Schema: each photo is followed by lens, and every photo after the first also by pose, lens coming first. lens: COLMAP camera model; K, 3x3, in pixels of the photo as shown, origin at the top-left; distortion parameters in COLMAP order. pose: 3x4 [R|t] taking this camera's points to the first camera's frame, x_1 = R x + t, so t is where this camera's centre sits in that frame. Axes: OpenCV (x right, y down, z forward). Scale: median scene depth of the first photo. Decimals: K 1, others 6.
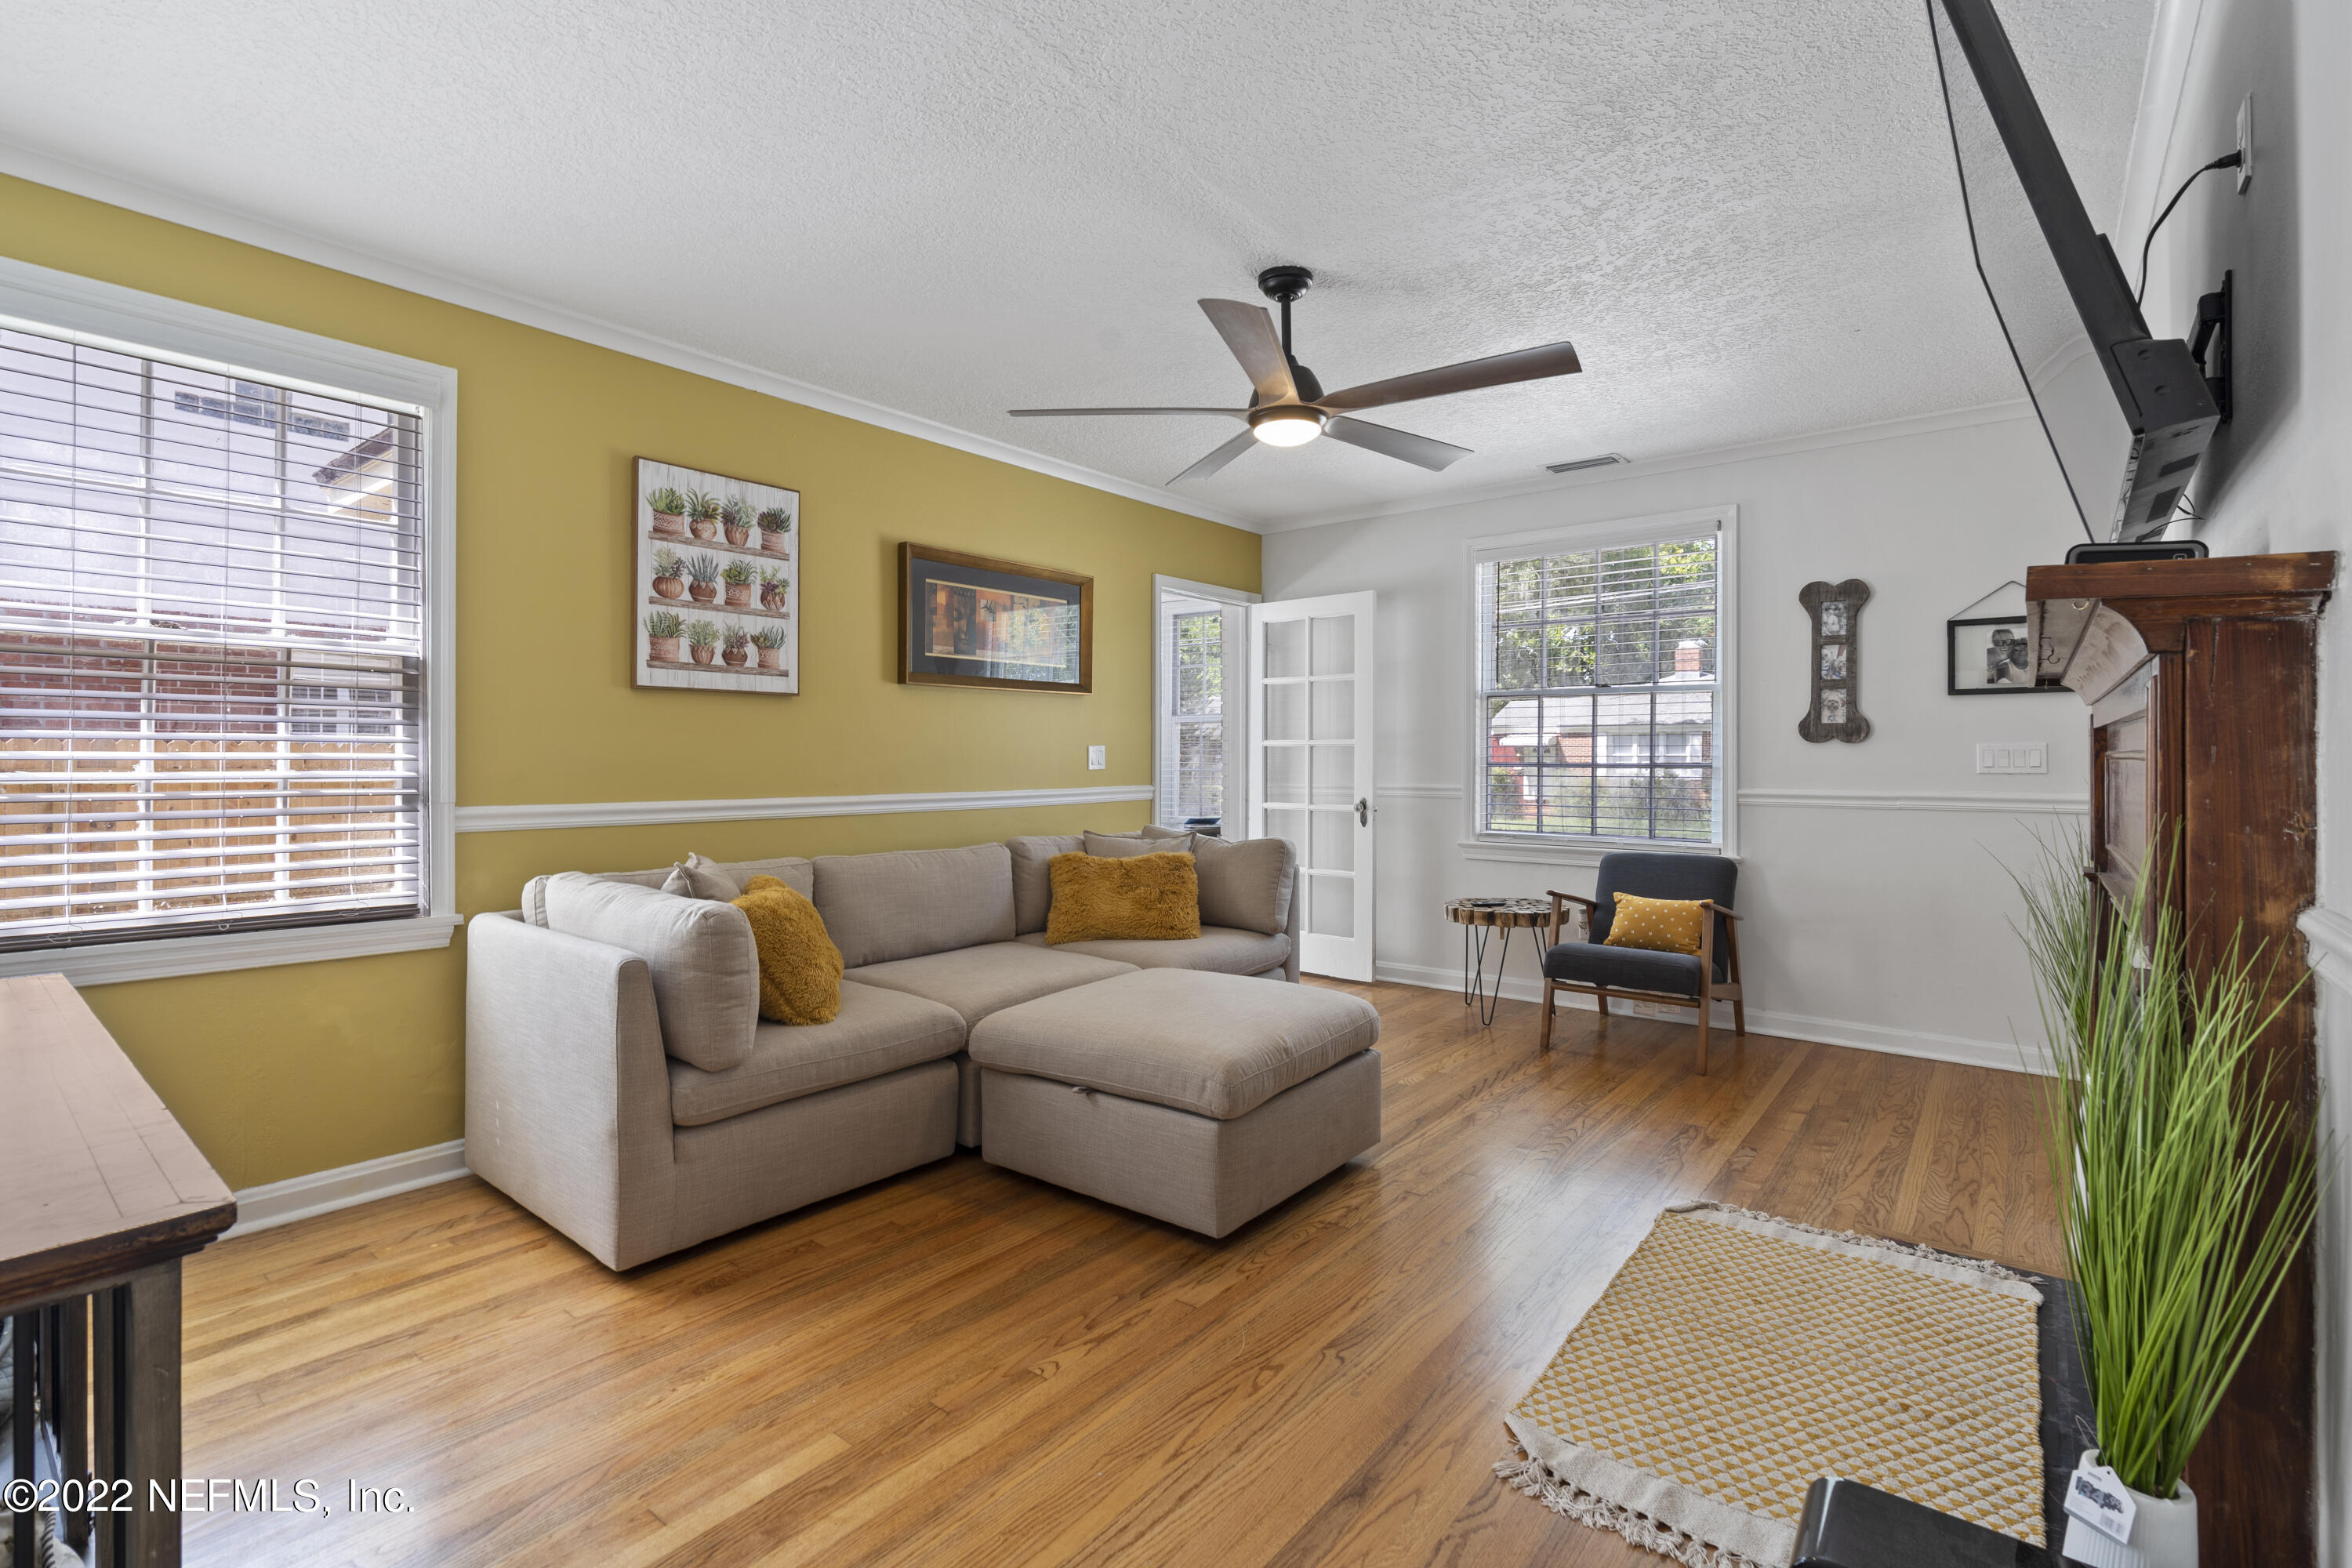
lens RADIAL K [[1076.5, 0, 1167.1], [0, 1076.5, 760.4], [0, 0, 1]] dist [-0.003965, 0.000478]
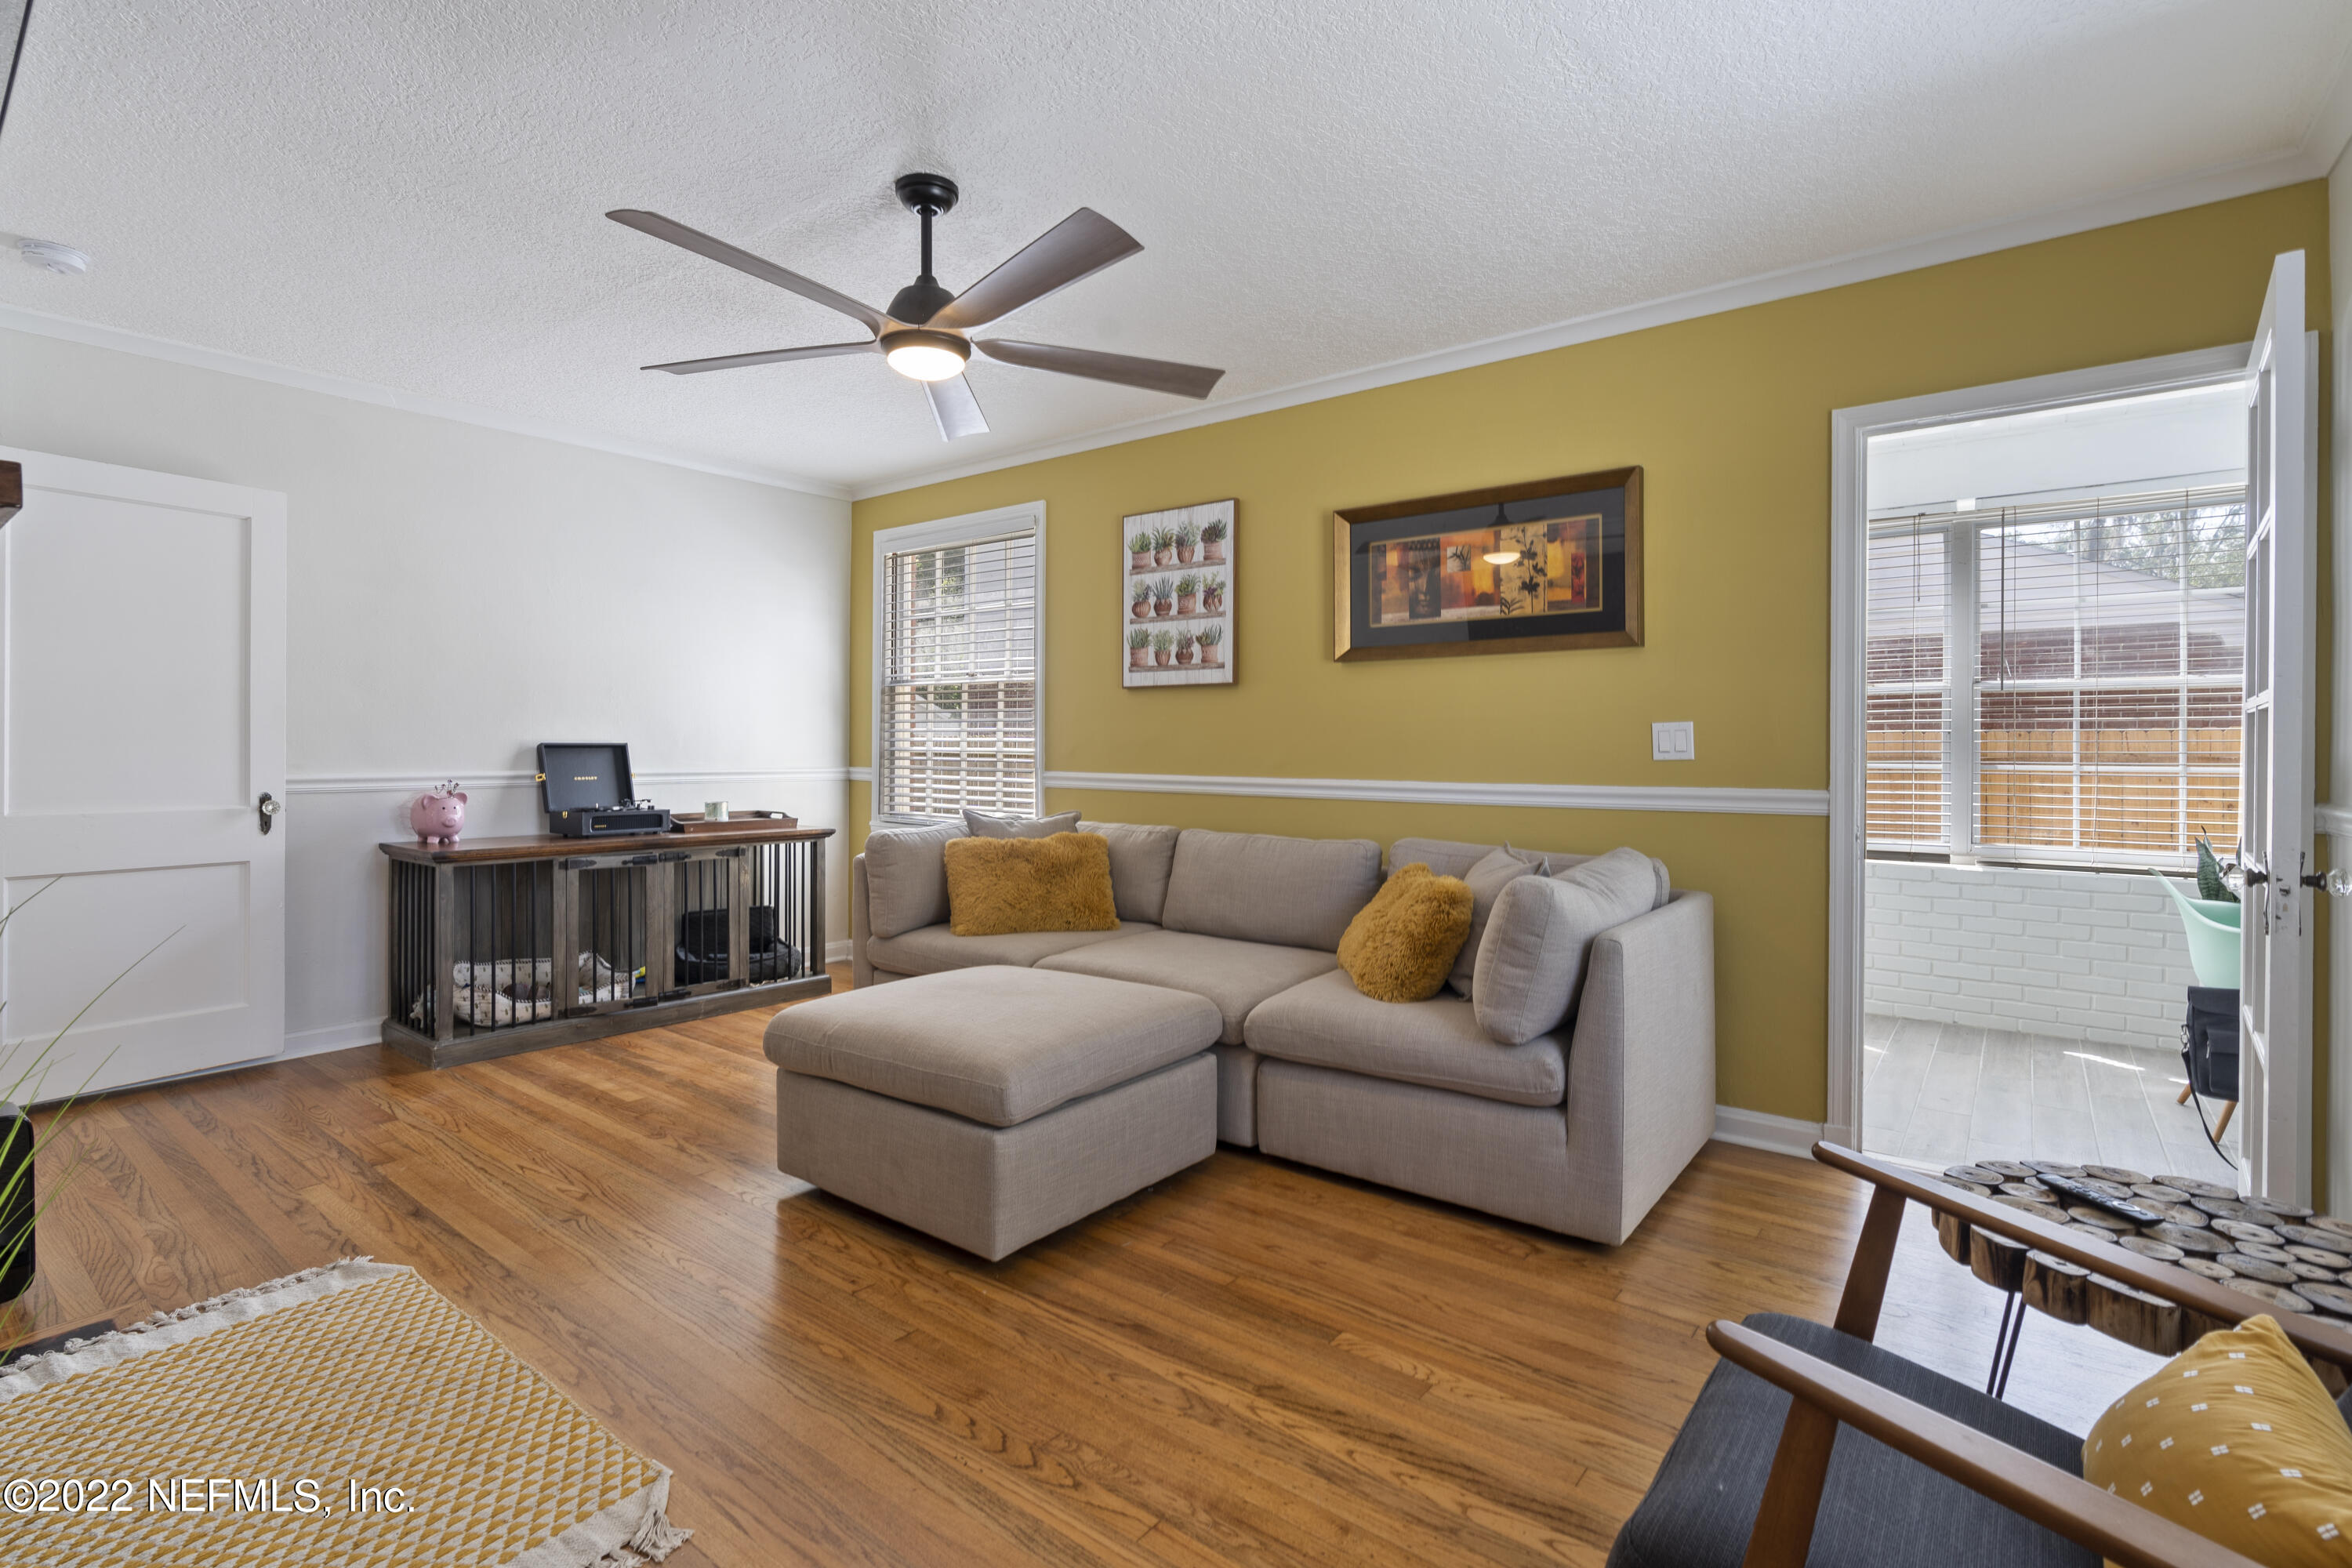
lens RADIAL K [[1106.8, 0, 1179.6], [0, 1106.8, 757.9], [0, 0, 1]] dist [-0.008672, 0.000075]
pose [[0.008439, 0.007972, -0.999933, 0.816142], [-0.009630, 0.999922, 0.007890, 0.007053], [0.999918, 0.009563, 0.008515, 0.967495]]
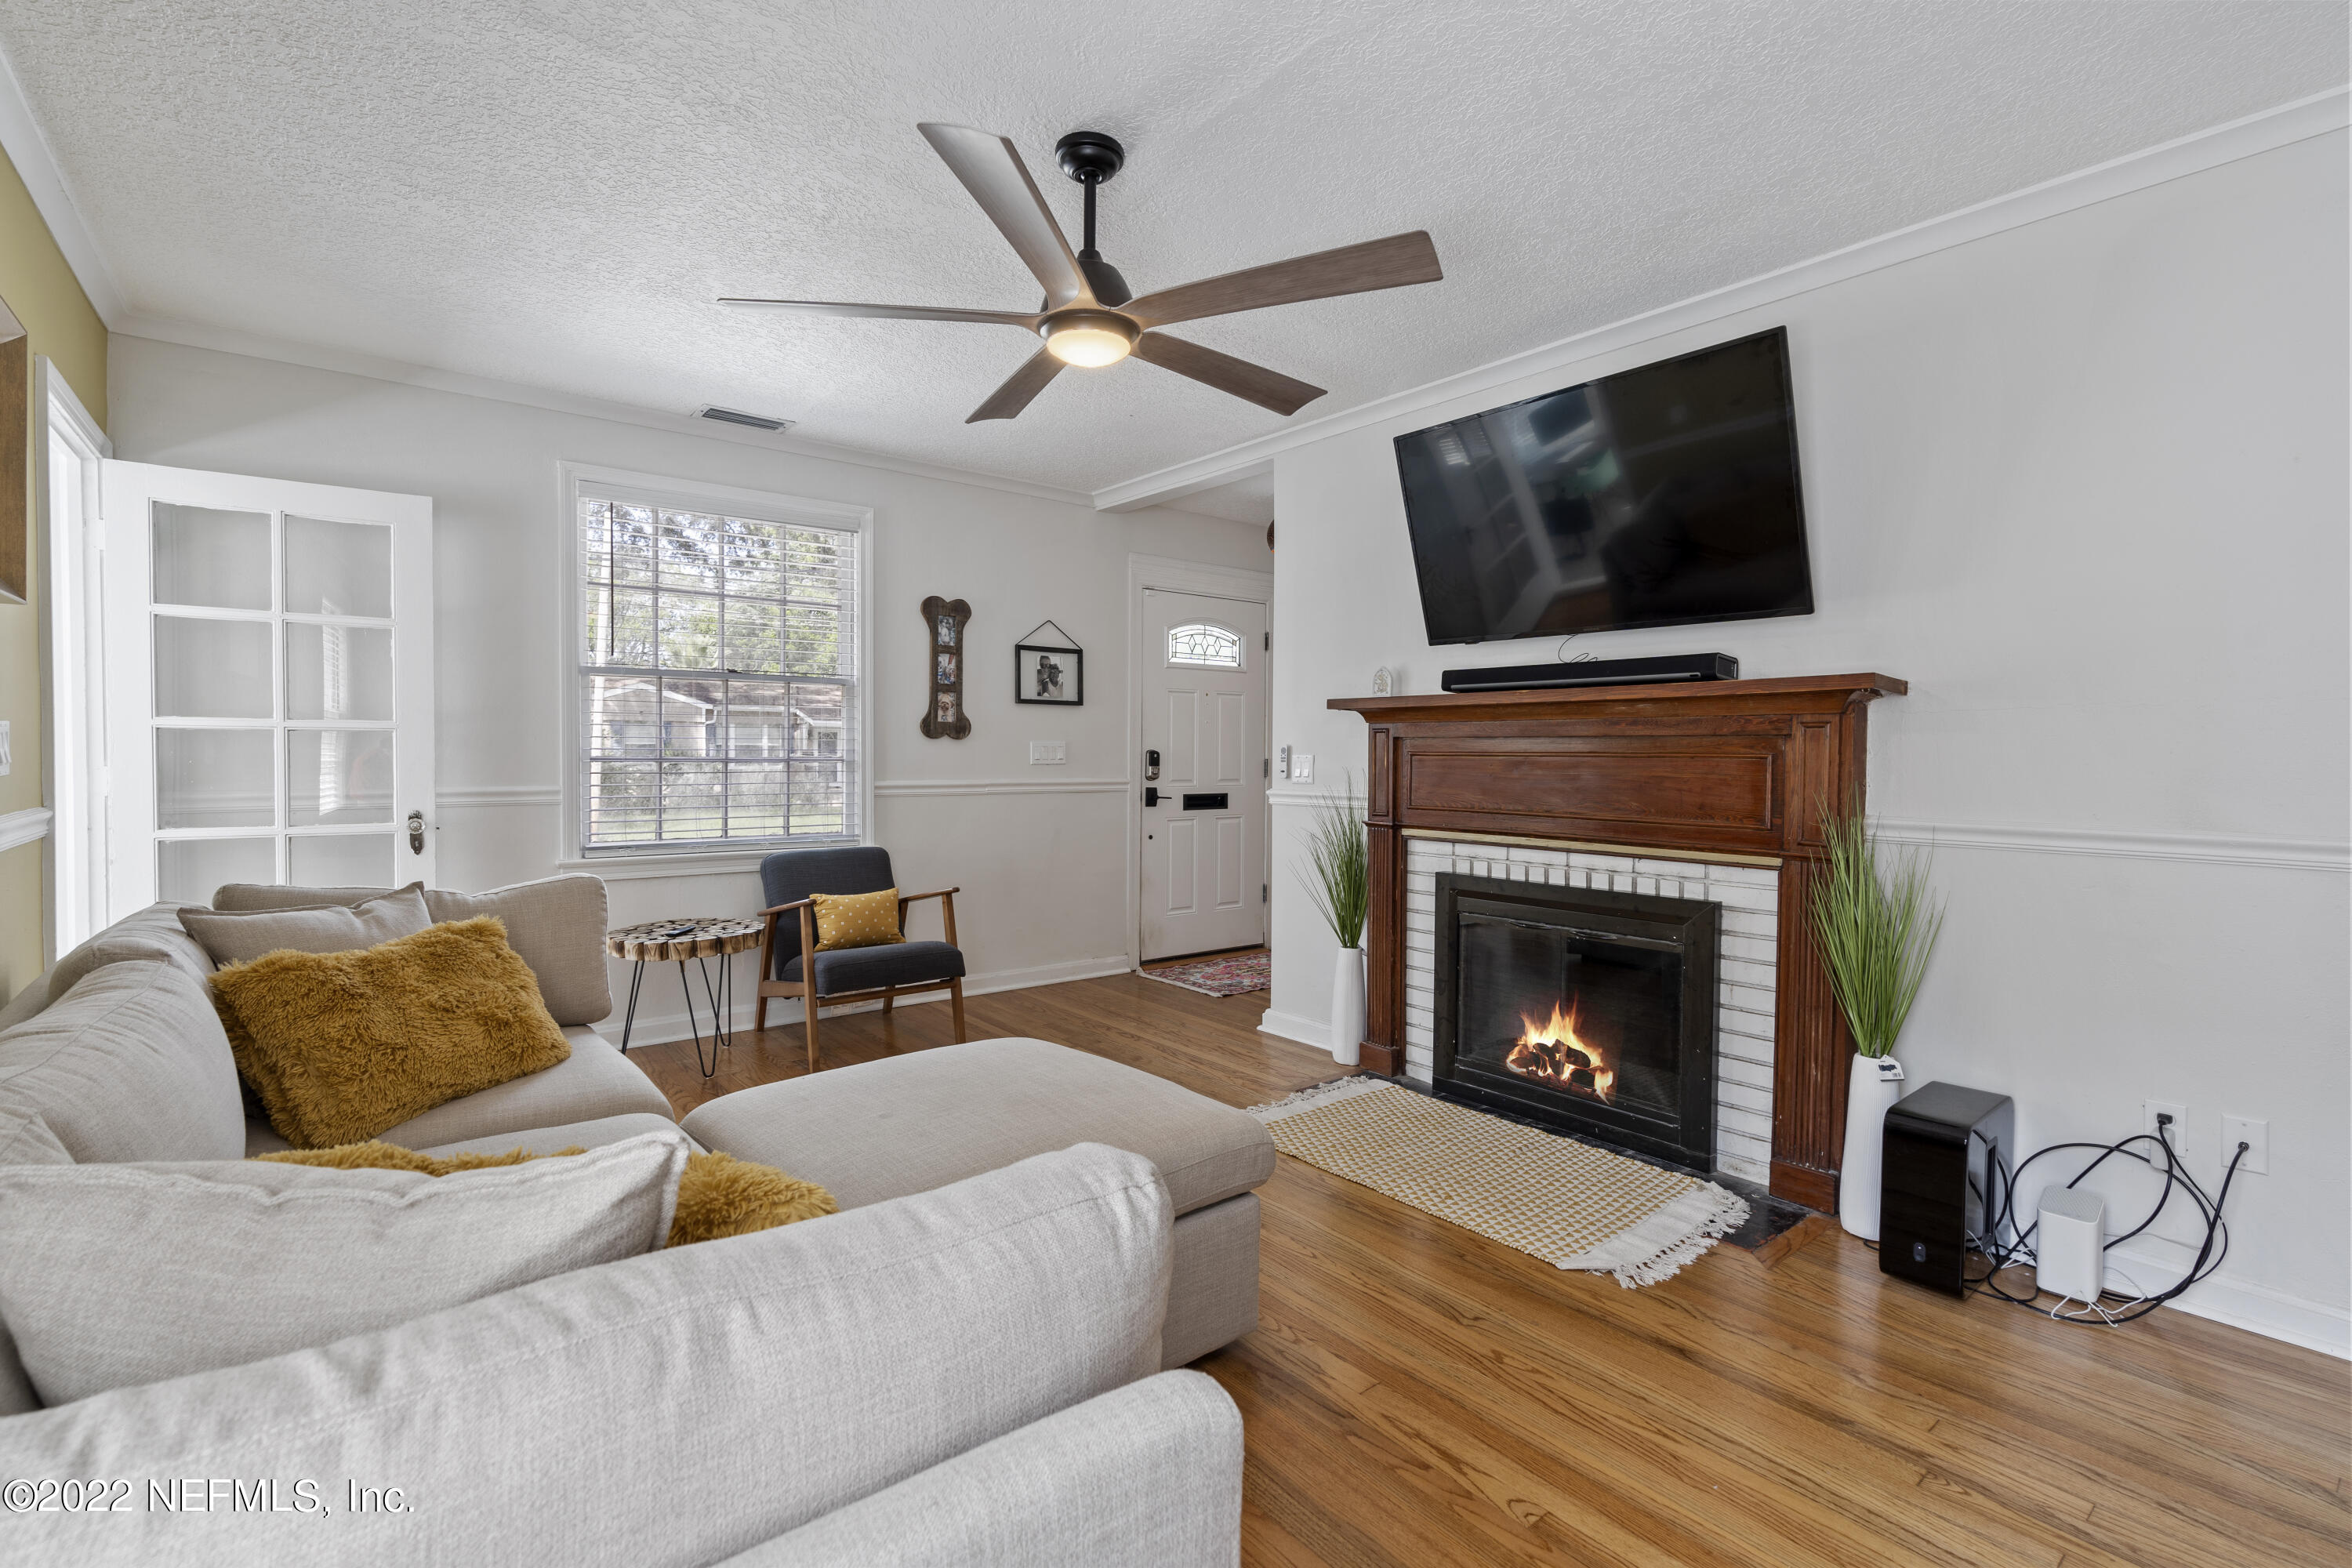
lens RADIAL K [[1066.0, 0, 1176.7], [0, 1066.0, 775.7], [0, 0, 1]] dist [-0.001450, 0.000097]
pose [[0.218002, -0.018815, 0.975767, -0.525058], [0.001002, 0.999818, 0.019055, 0.001680], [-0.975948, -0.003177, 0.217982, 0.609465]]
